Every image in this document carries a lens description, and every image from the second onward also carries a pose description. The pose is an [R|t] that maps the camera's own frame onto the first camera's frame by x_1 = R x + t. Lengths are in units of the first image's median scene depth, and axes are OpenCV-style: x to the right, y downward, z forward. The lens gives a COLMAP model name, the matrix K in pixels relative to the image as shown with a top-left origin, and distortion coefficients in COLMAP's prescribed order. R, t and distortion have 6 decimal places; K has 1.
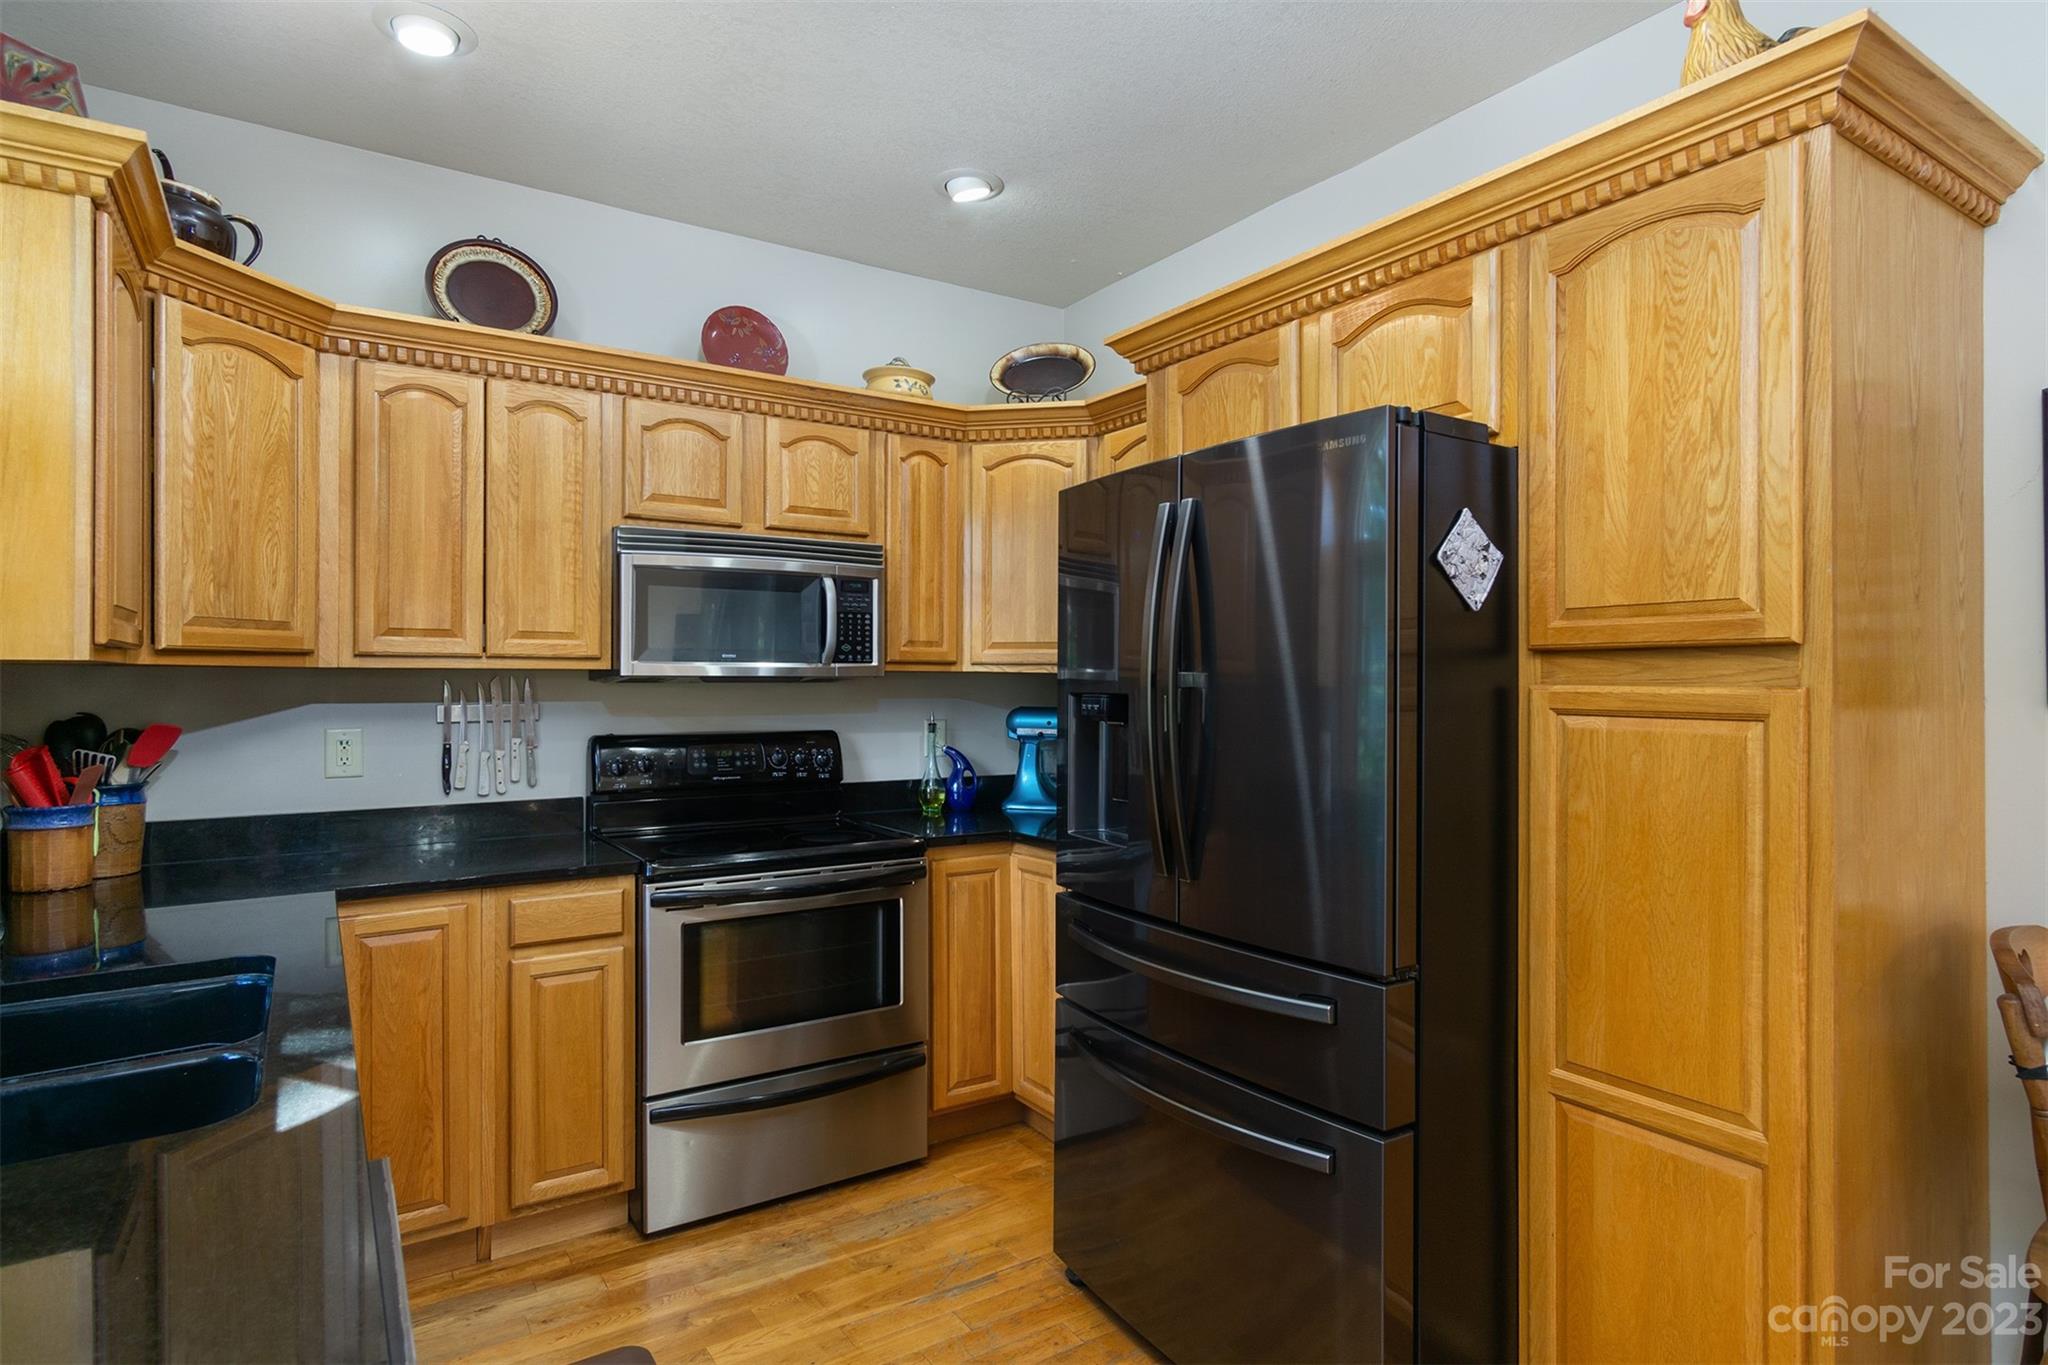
lens RADIAL K [[1082.8, 0, 1023.6], [0, 1082.8, 674.8], [0, 0, 1]] dist [0.006338, 0.000013]
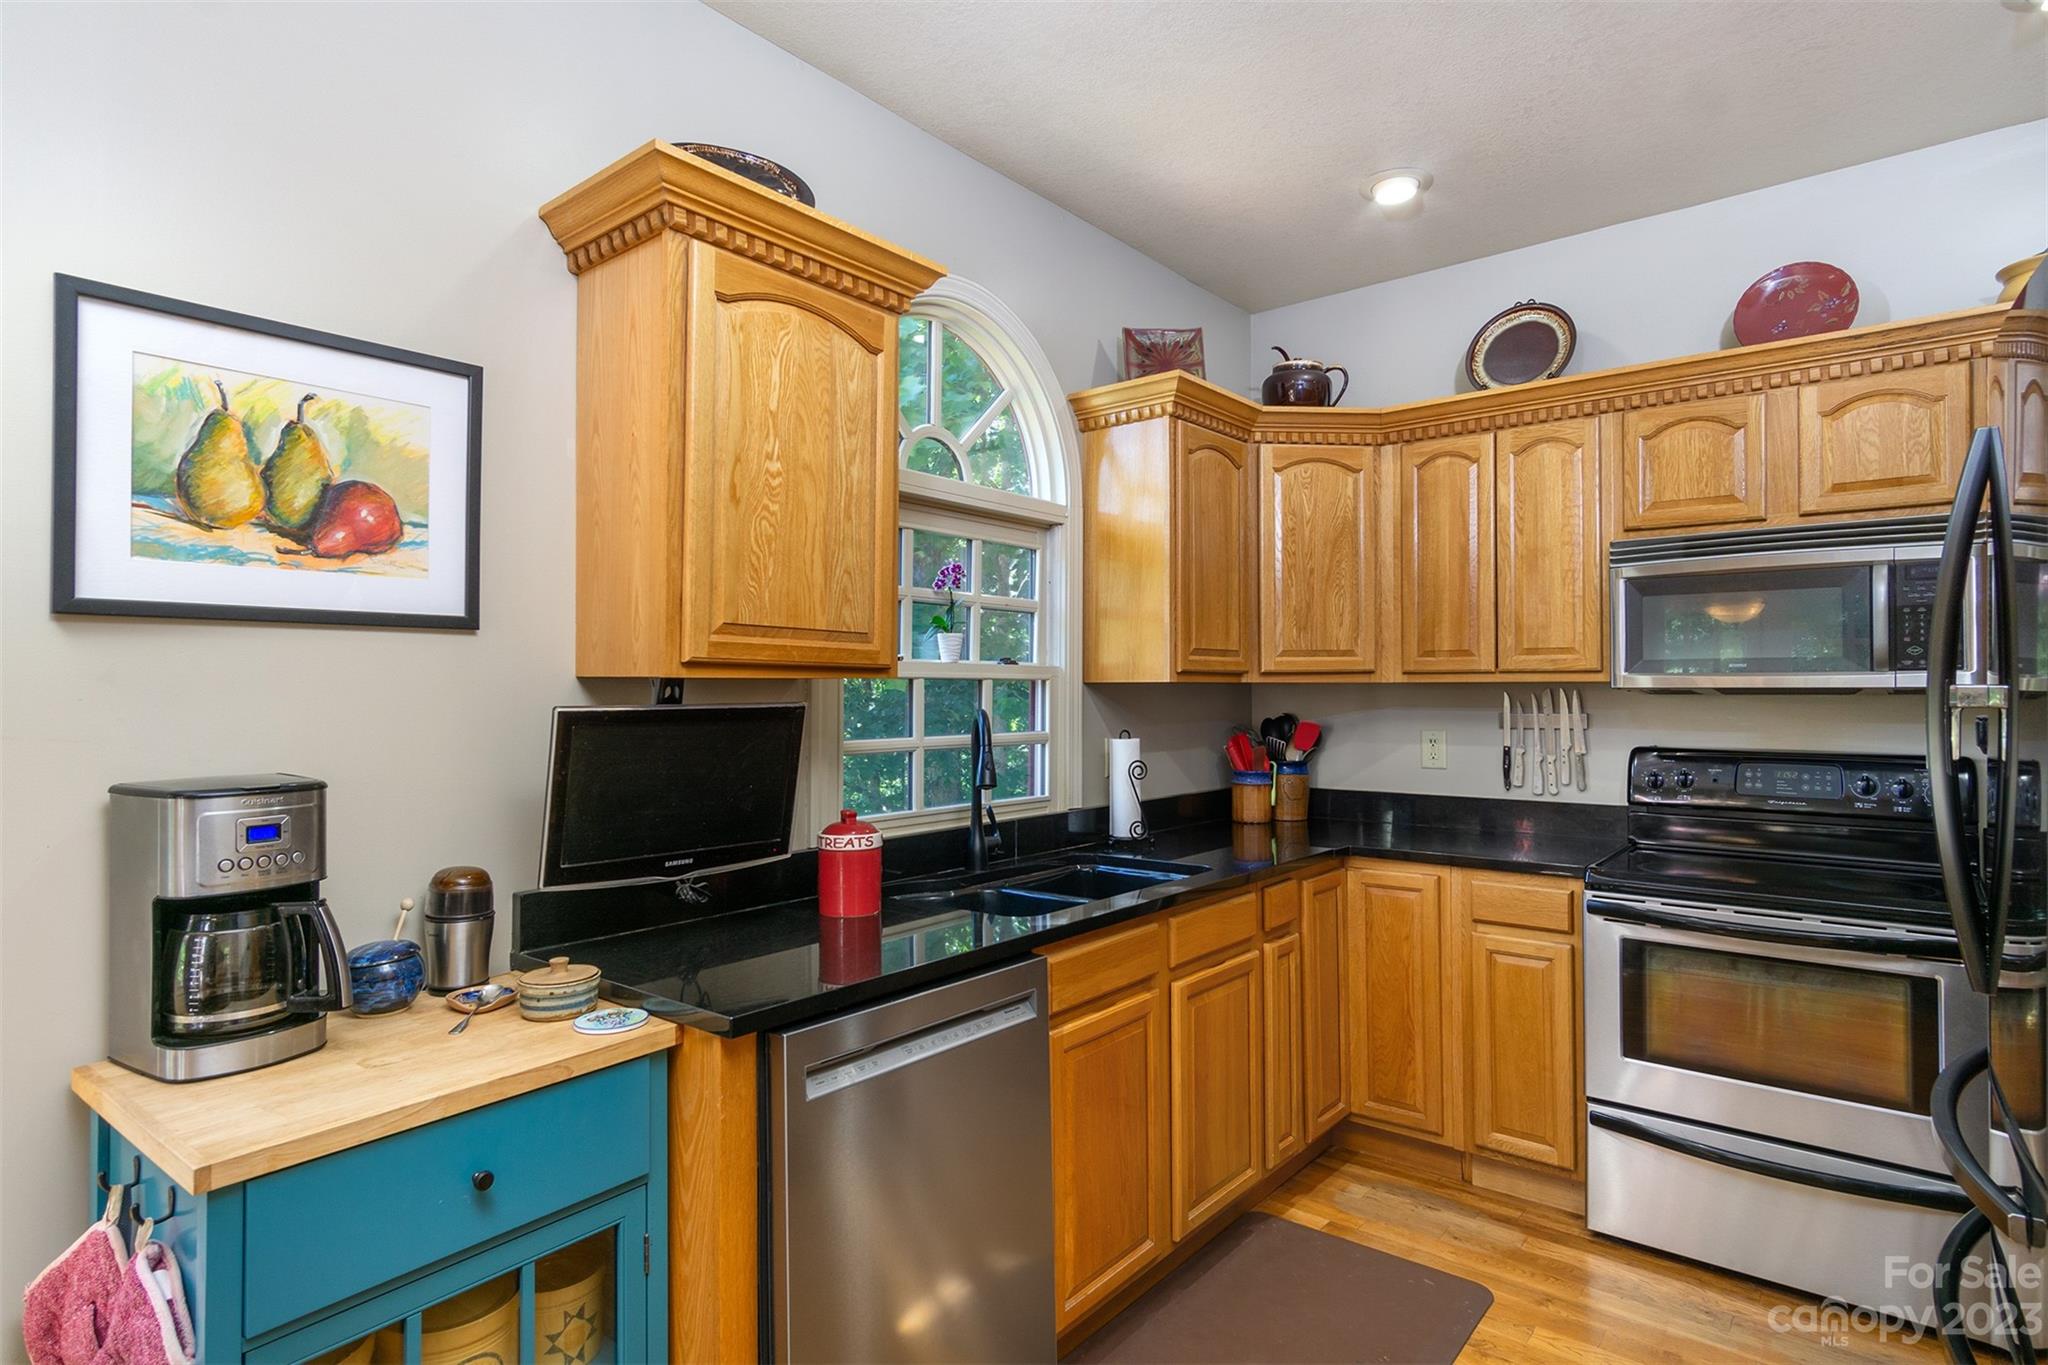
lens RADIAL K [[1082.8, 0, 1015.6], [0, 1082.8, 677.0], [0, 0, 1]] dist [0.006338, 0.000013]
pose [[0.290431, -0.013062, -0.956807, 0.478461], [0.007018, 0.999909, -0.011520, -0.001592], [0.956870, -0.003369, 0.290496, 0.176561]]
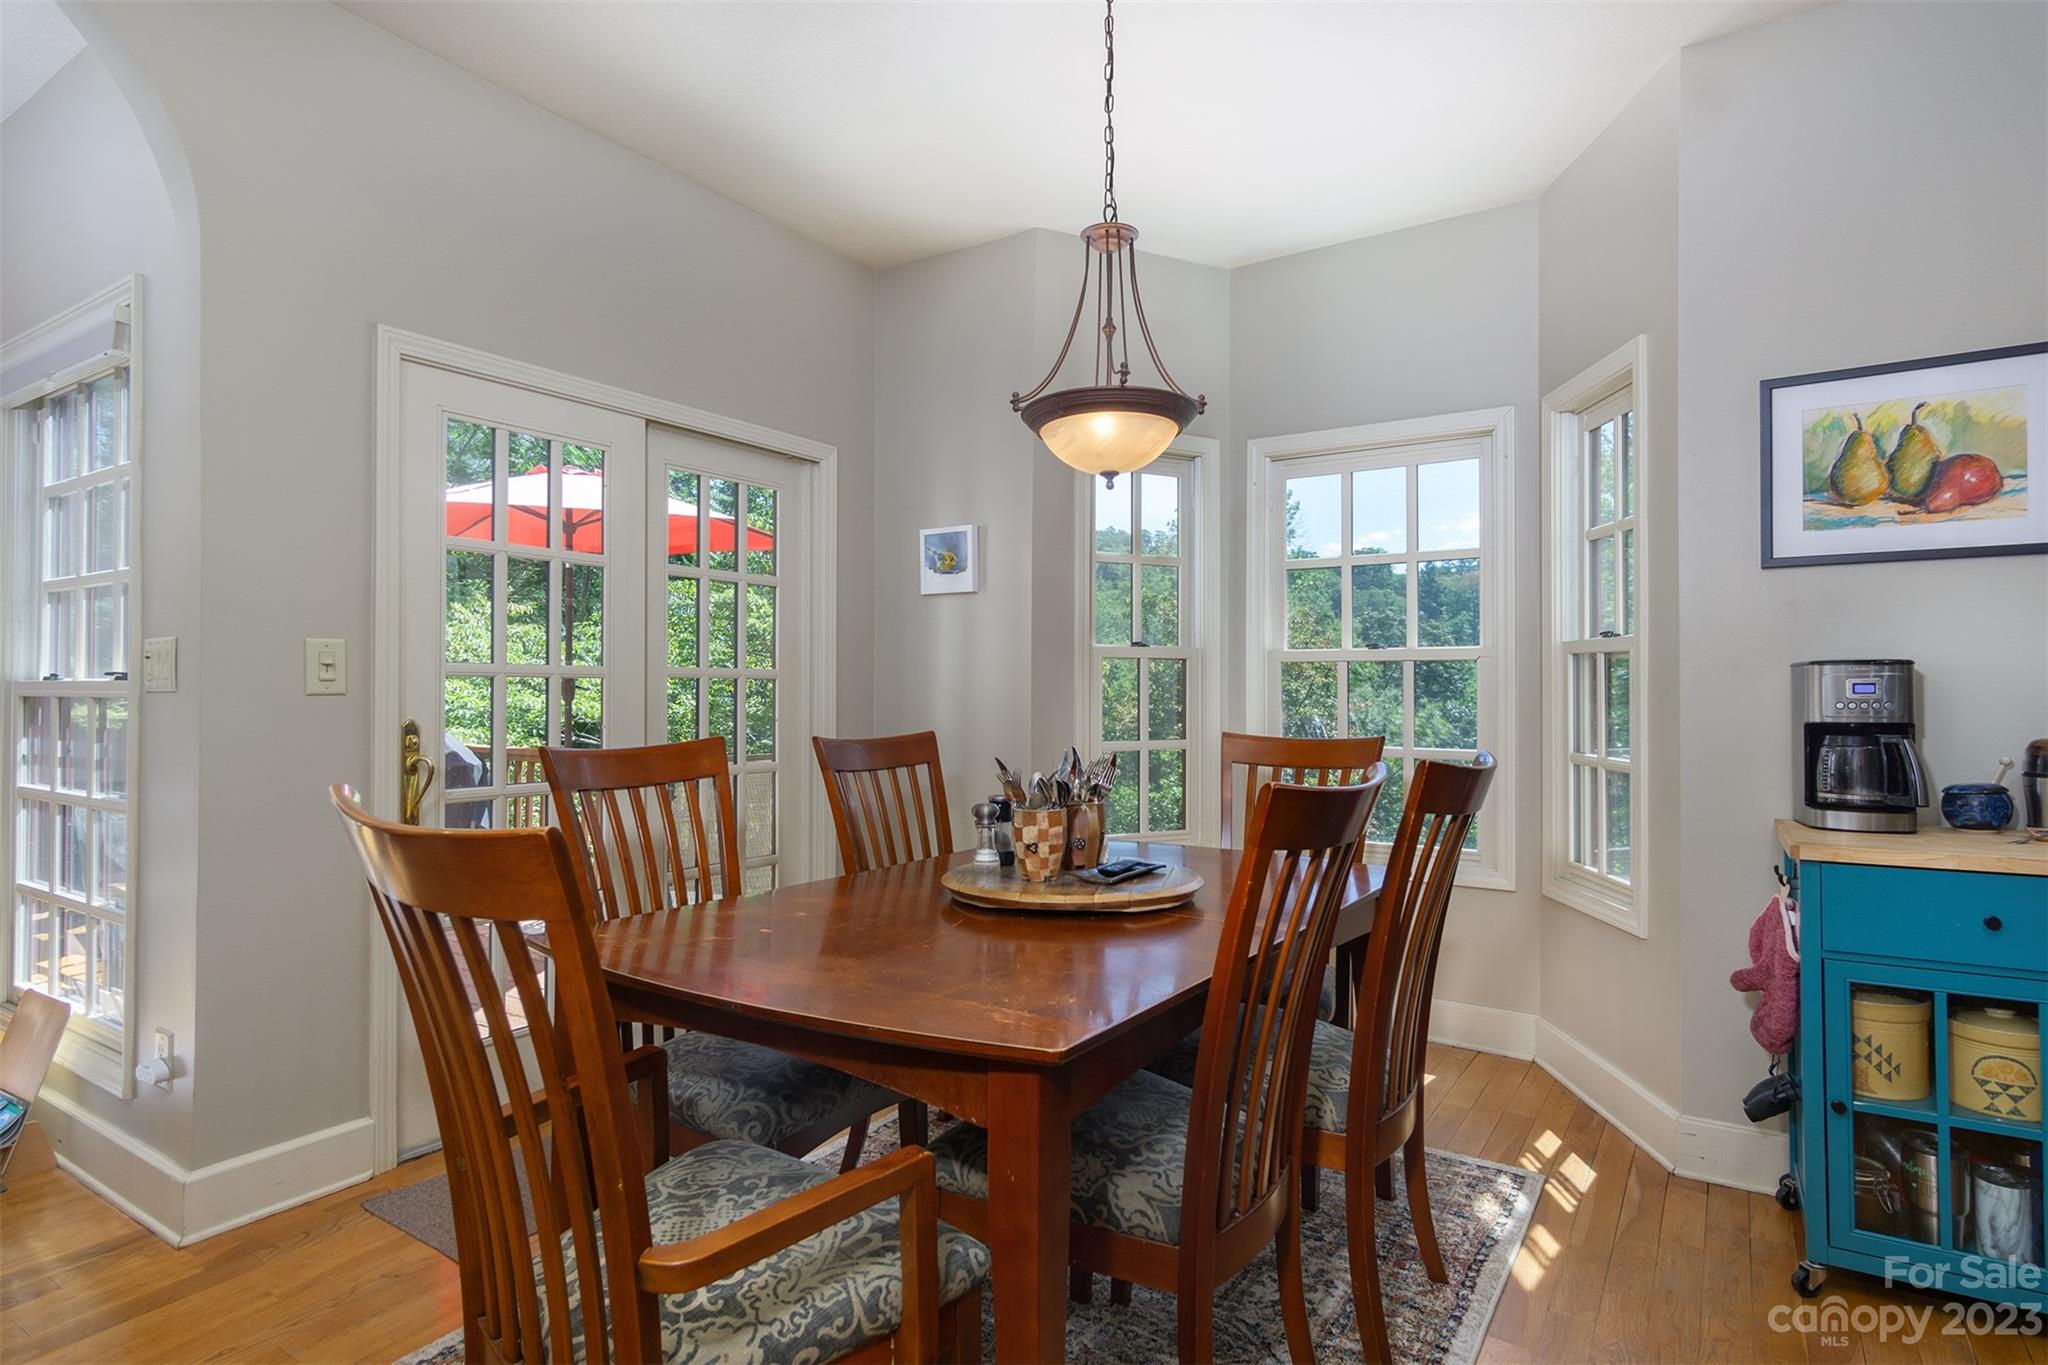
lens RADIAL K [[1082.8, 0, 1023.1], [0, 1082.8, 678.4], [0, 0, 1]] dist [0.006338, 0.000013]
pose [[-0.918512, -0.012073, -0.395210, 0.824181], [-0.004049, 0.999769, -0.021130, 0.081070], [0.395373, -0.017808, -0.918348, 0.513375]]
